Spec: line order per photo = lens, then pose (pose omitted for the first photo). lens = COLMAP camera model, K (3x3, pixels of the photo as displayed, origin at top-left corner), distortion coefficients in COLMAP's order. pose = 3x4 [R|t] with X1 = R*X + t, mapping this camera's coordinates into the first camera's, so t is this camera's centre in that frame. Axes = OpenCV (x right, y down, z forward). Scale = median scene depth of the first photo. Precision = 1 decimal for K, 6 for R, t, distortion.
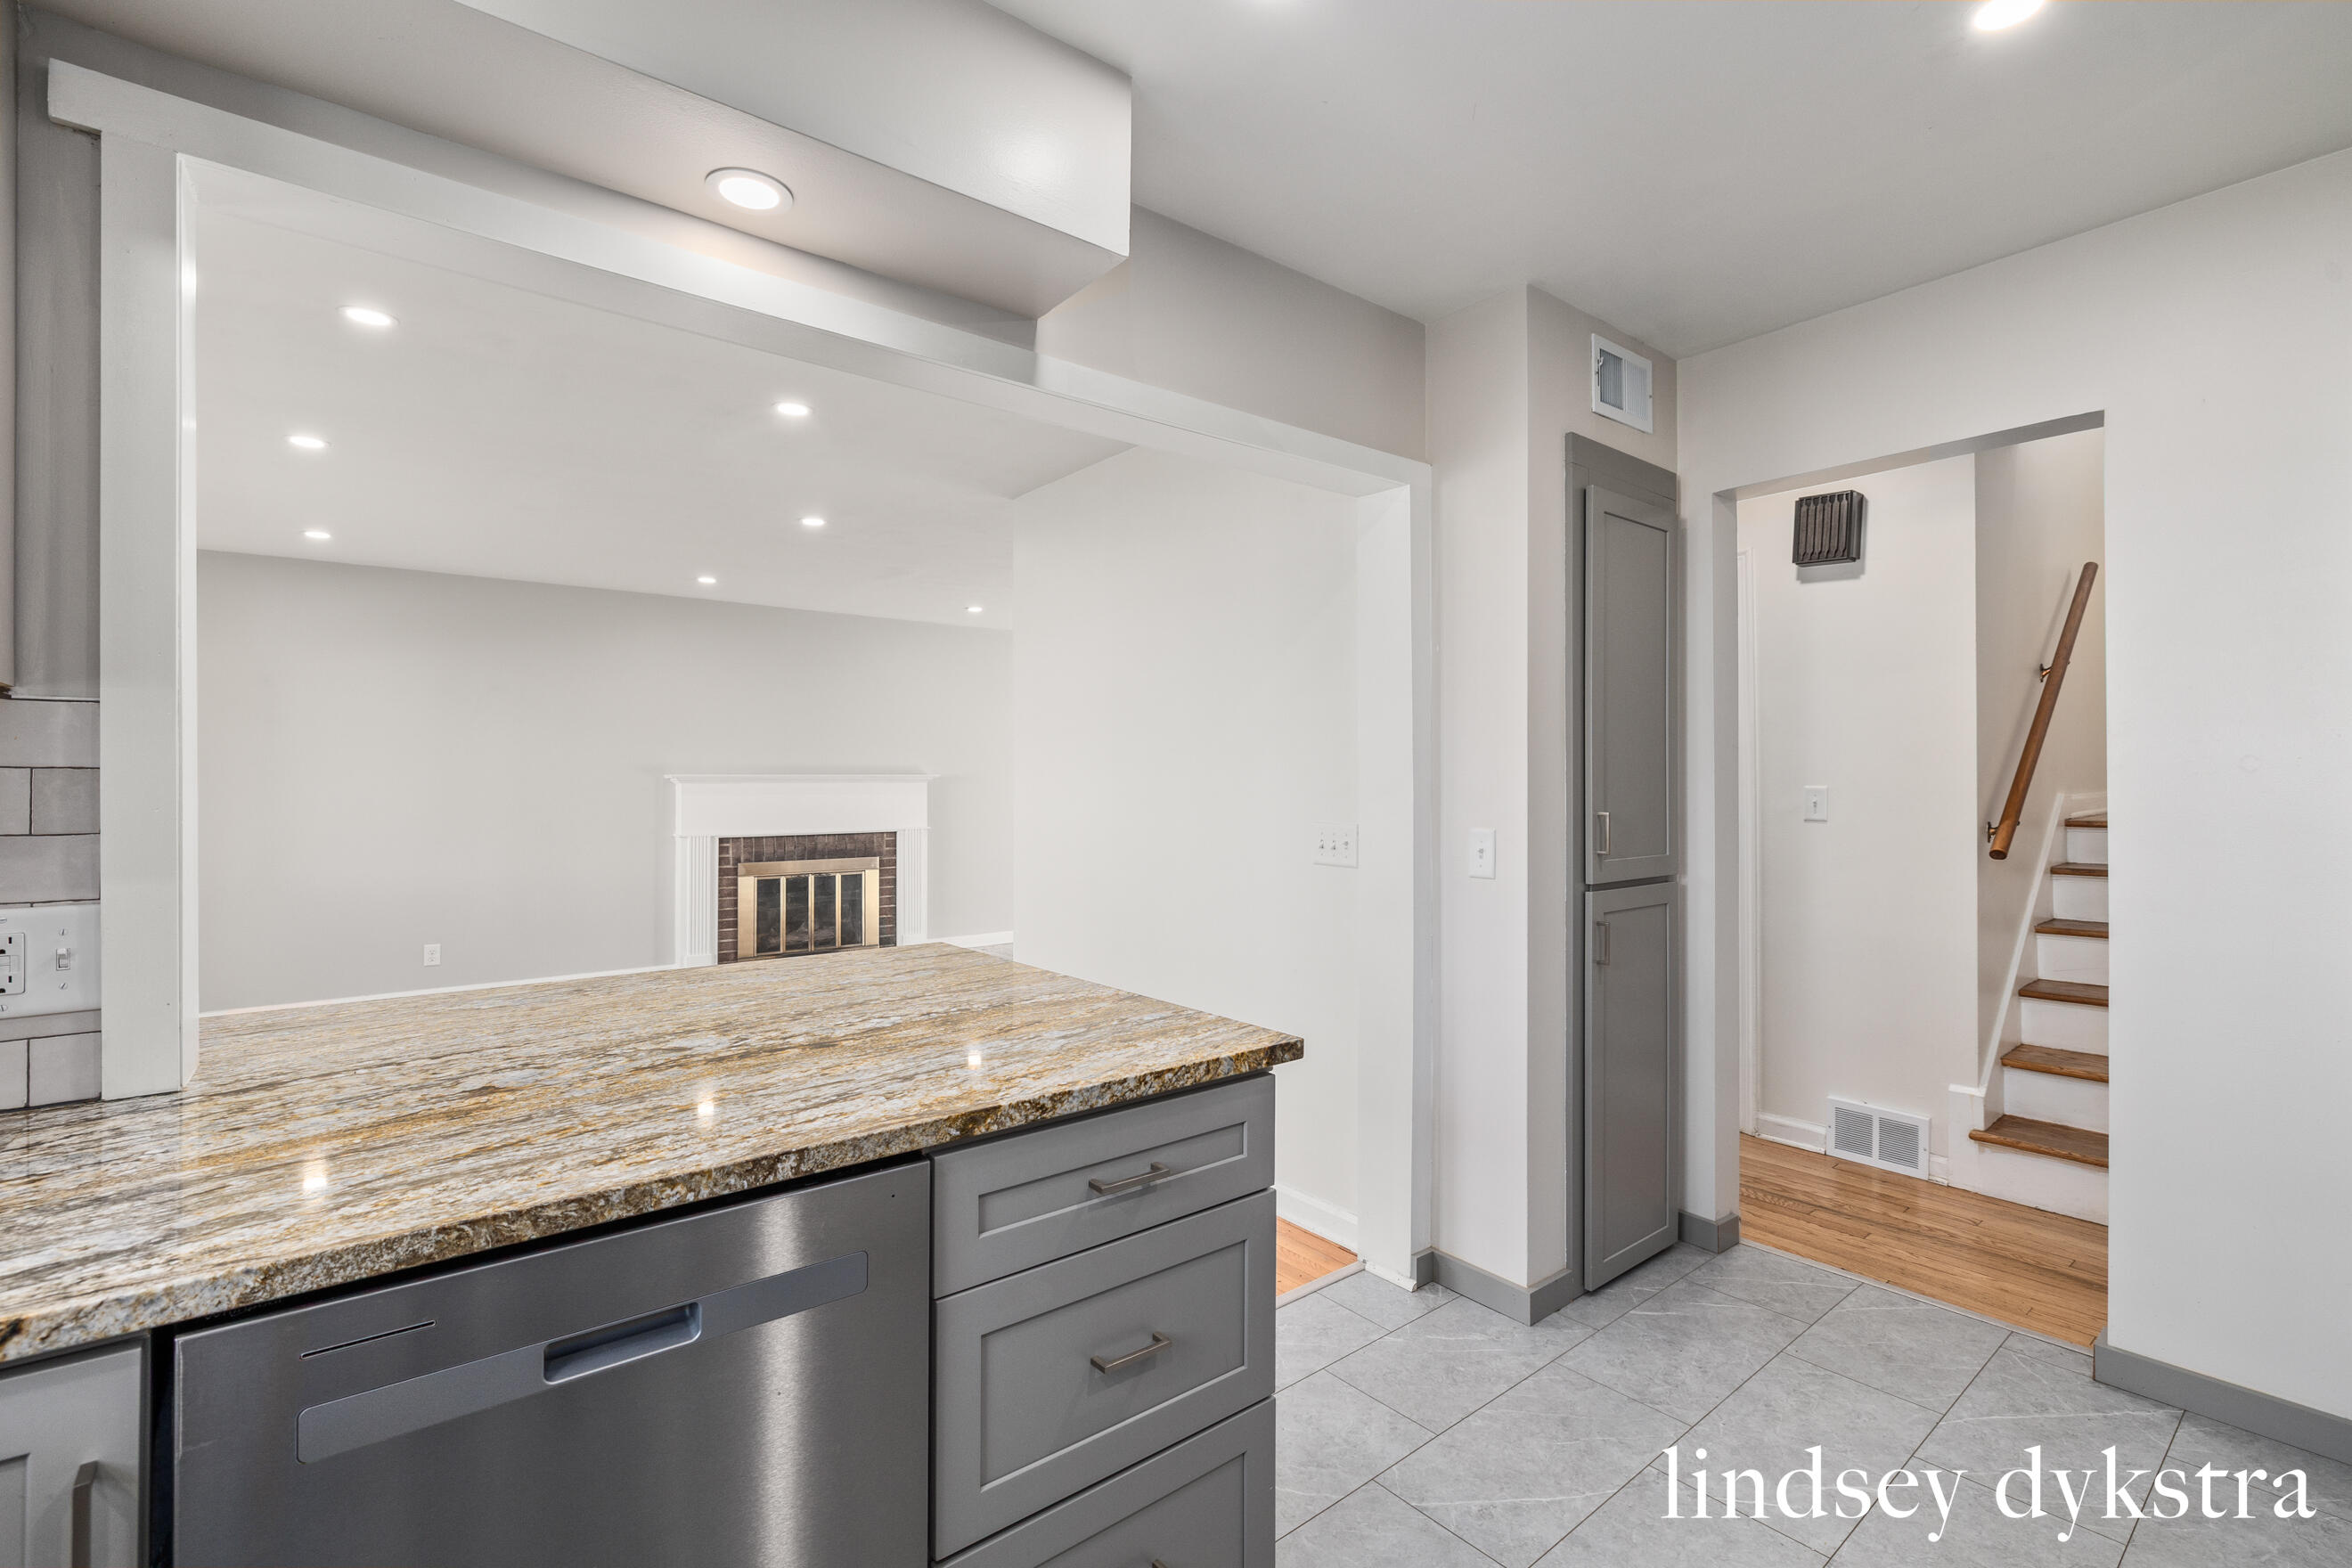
lens RADIAL K [[1039.4, 0, 1172.3], [0, 1039.4, 777.2], [0, 0, 1]] dist [-0.005110, -0.000087]
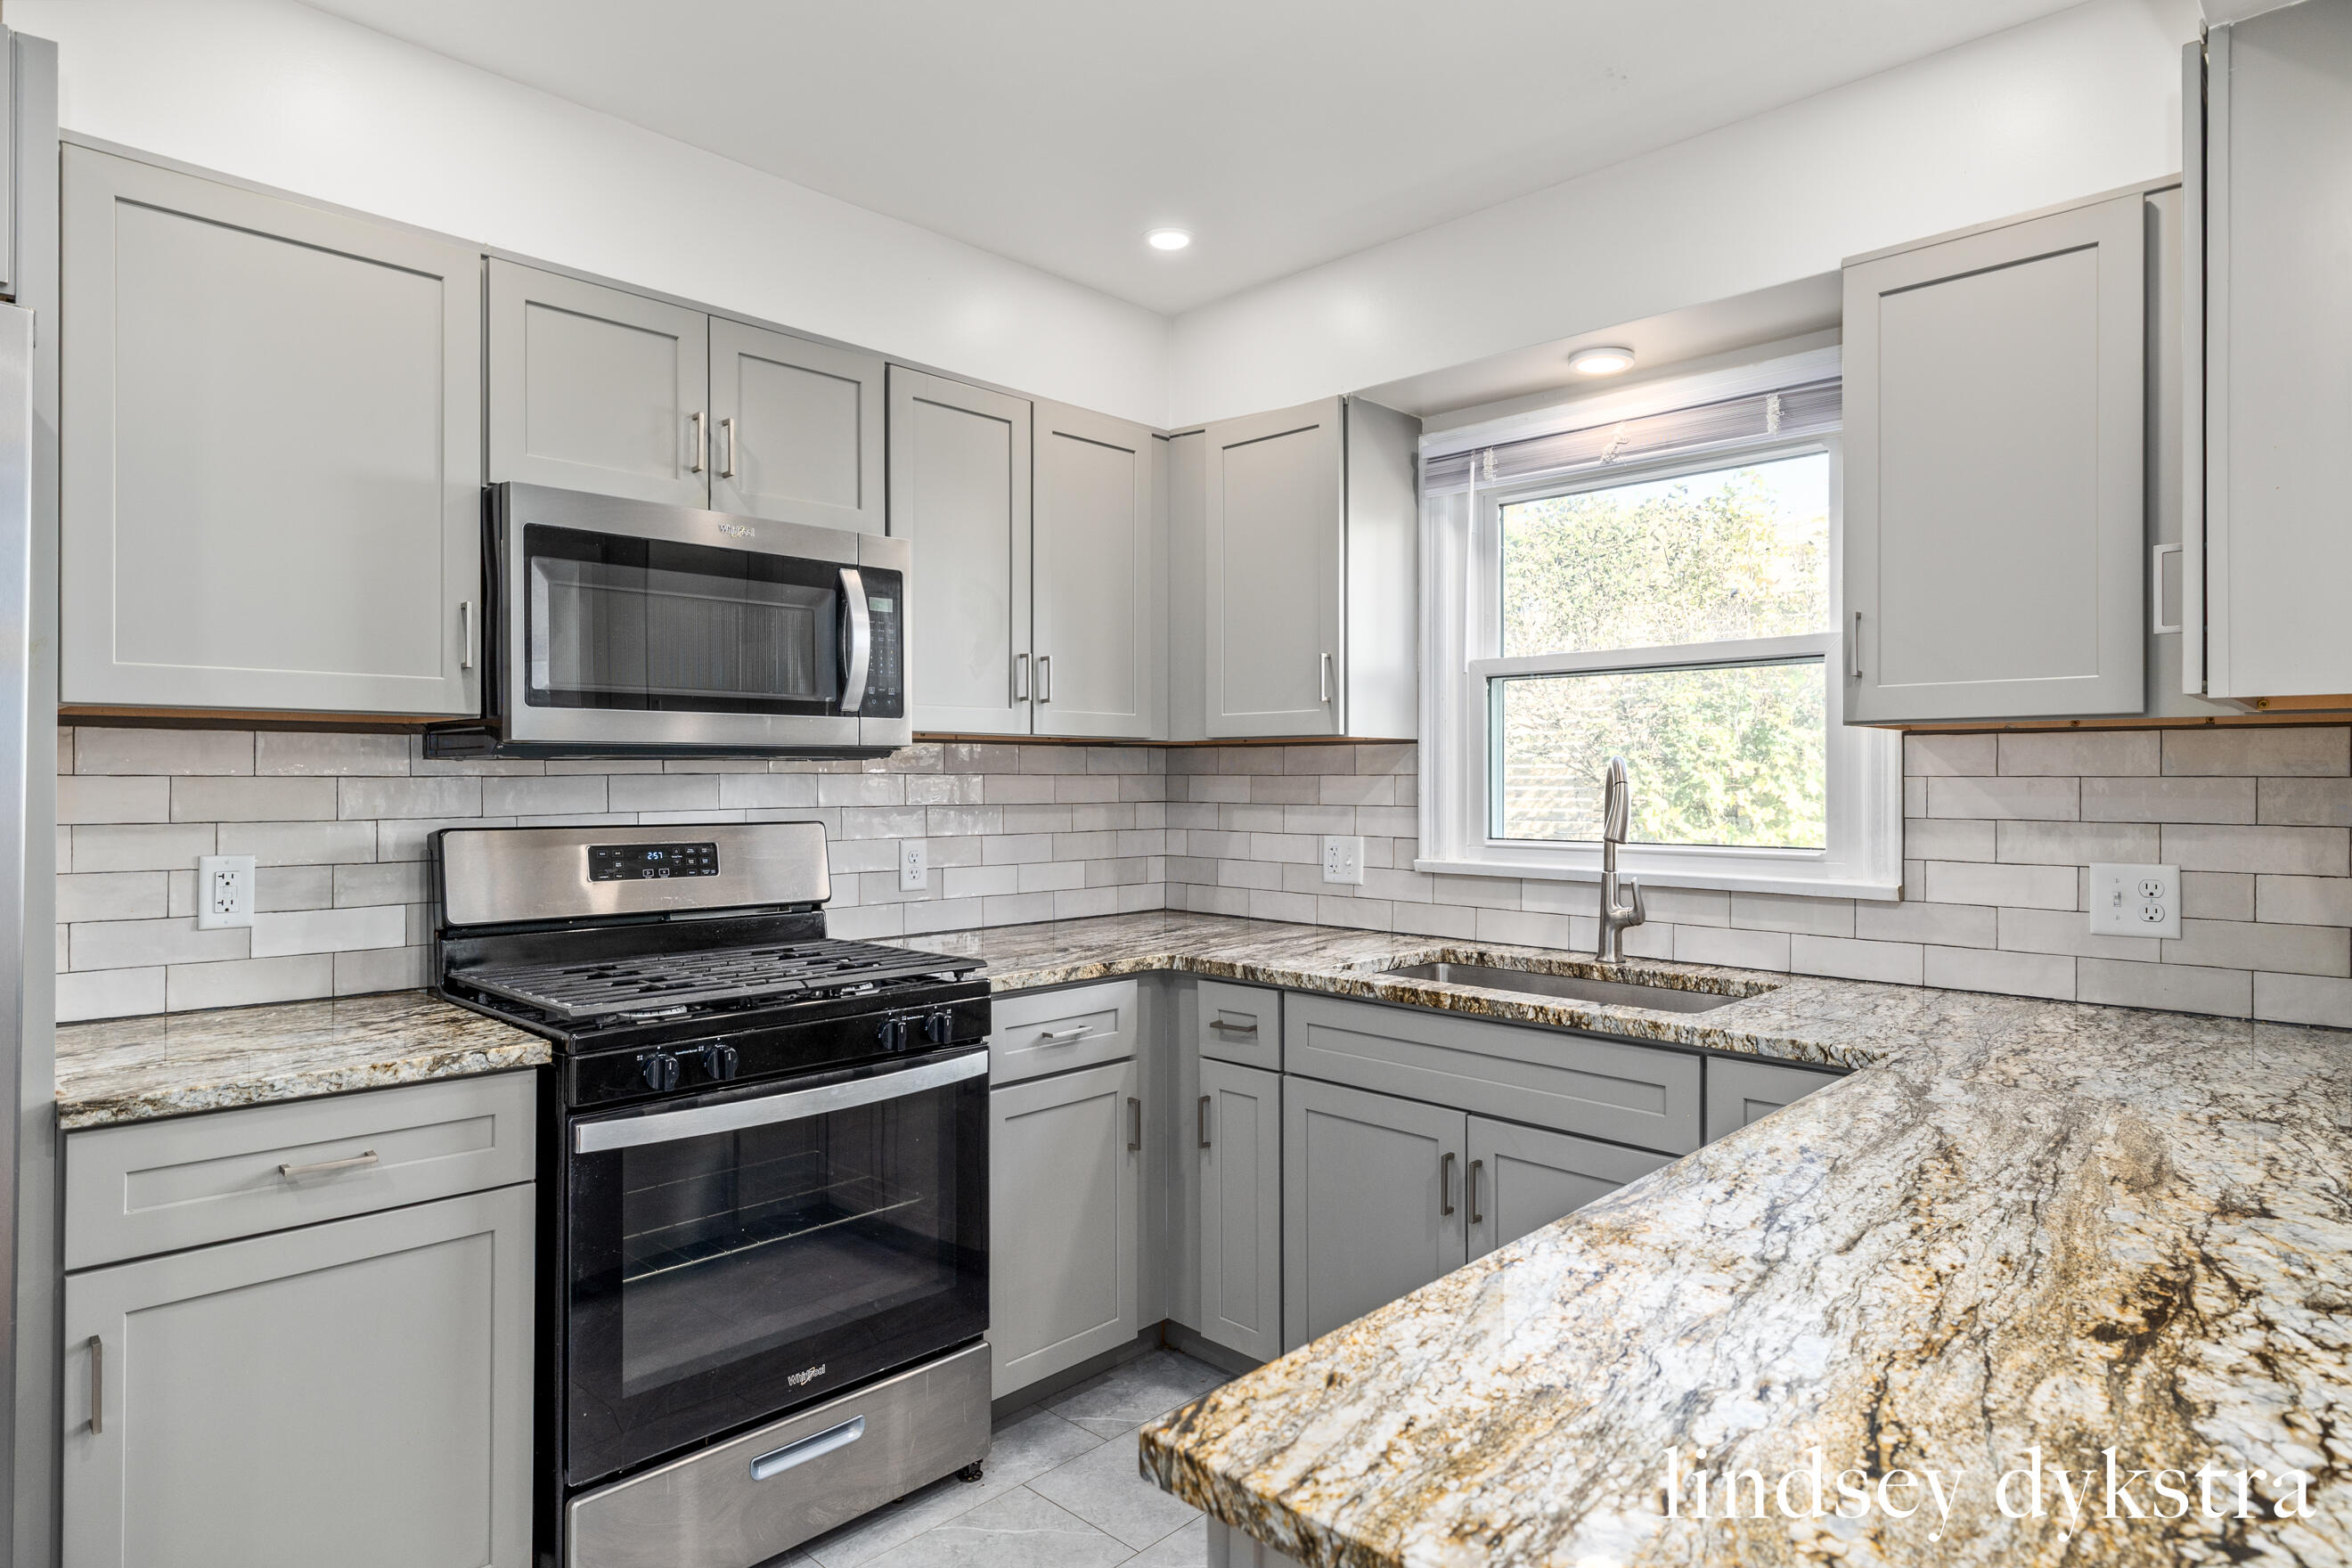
lens RADIAL K [[1308.0, 0, 1178.7], [0, 1308.0, 774.3], [0, 0, 1]] dist [-0.001110, 0.000848]
pose [[-0.991550, -0.001607, -0.129712, 0.143389], [-0.000486, 0.999962, -0.008674, -0.000950], [0.129721, -0.008537, -0.991514, 1.214560]]
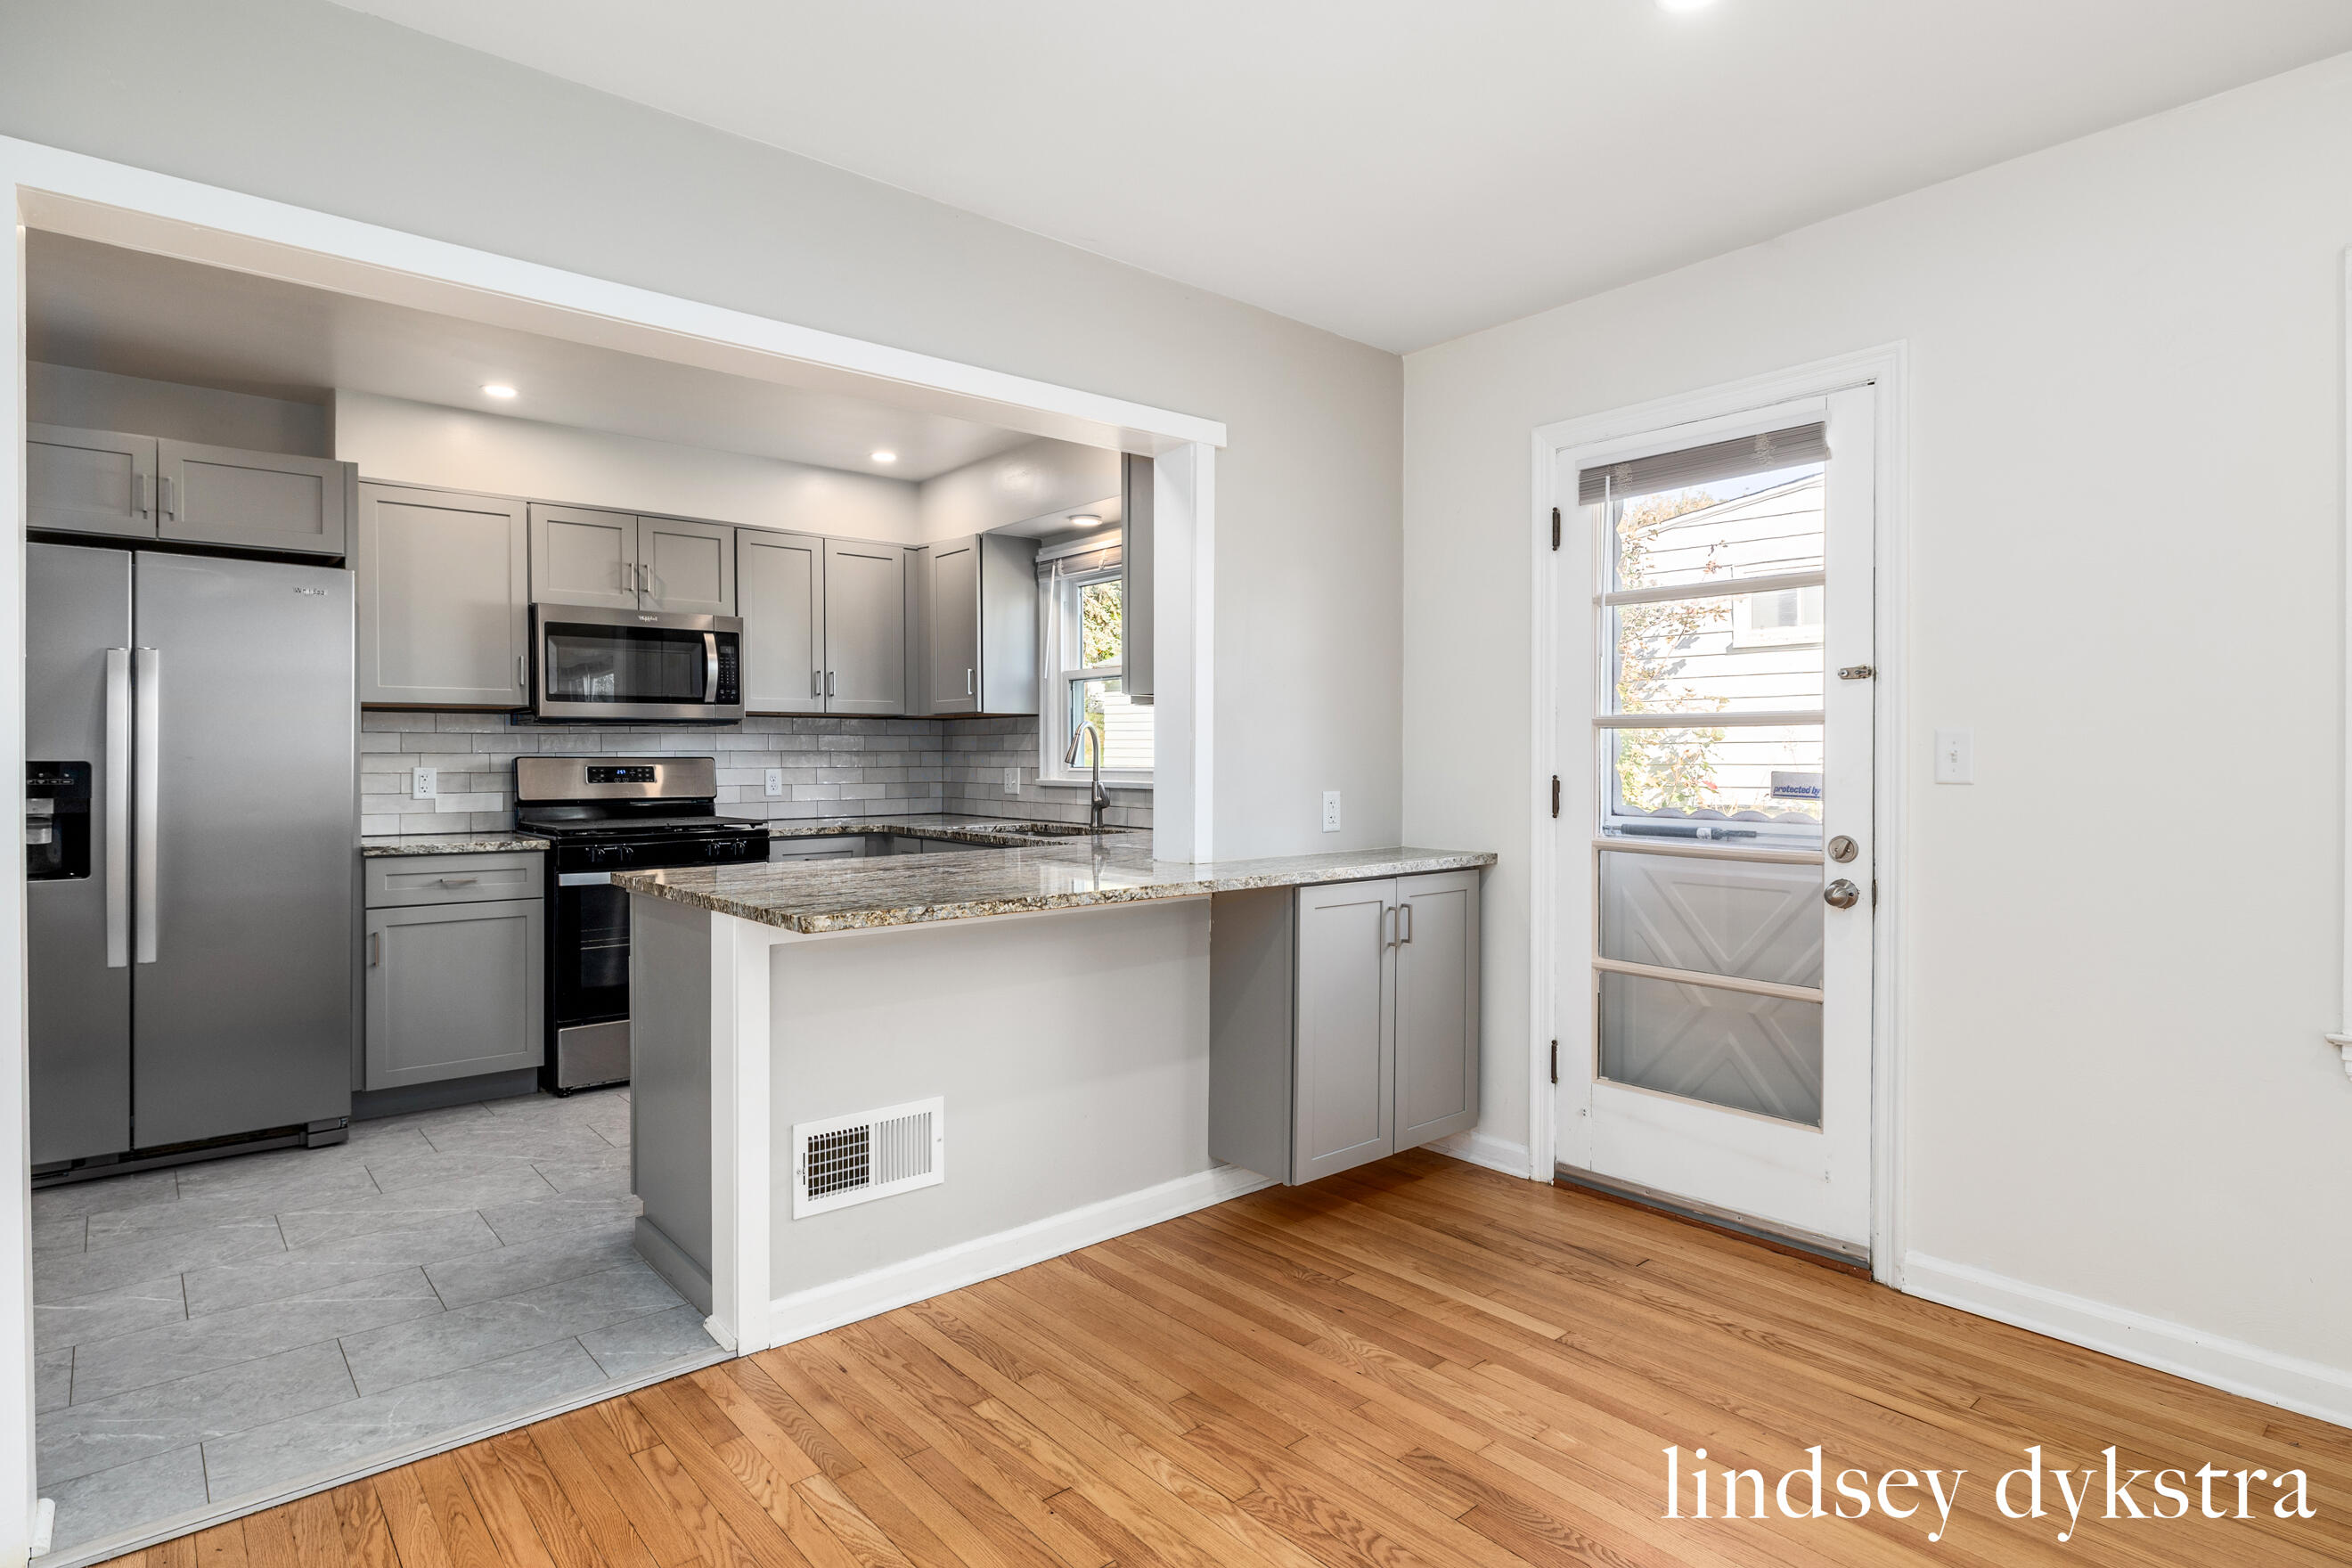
lens RADIAL K [[1209.8, 0, 1186.8], [0, 1209.8, 767.7], [0, 0, 1]] dist [0.000374, -0.001187]
pose [[-0.999026, 0.002535, -0.044059, -0.607087], [0.002342, 0.999987, 0.004442, 0.054593], [0.044069, 0.004334, -0.999019, 2.474586]]
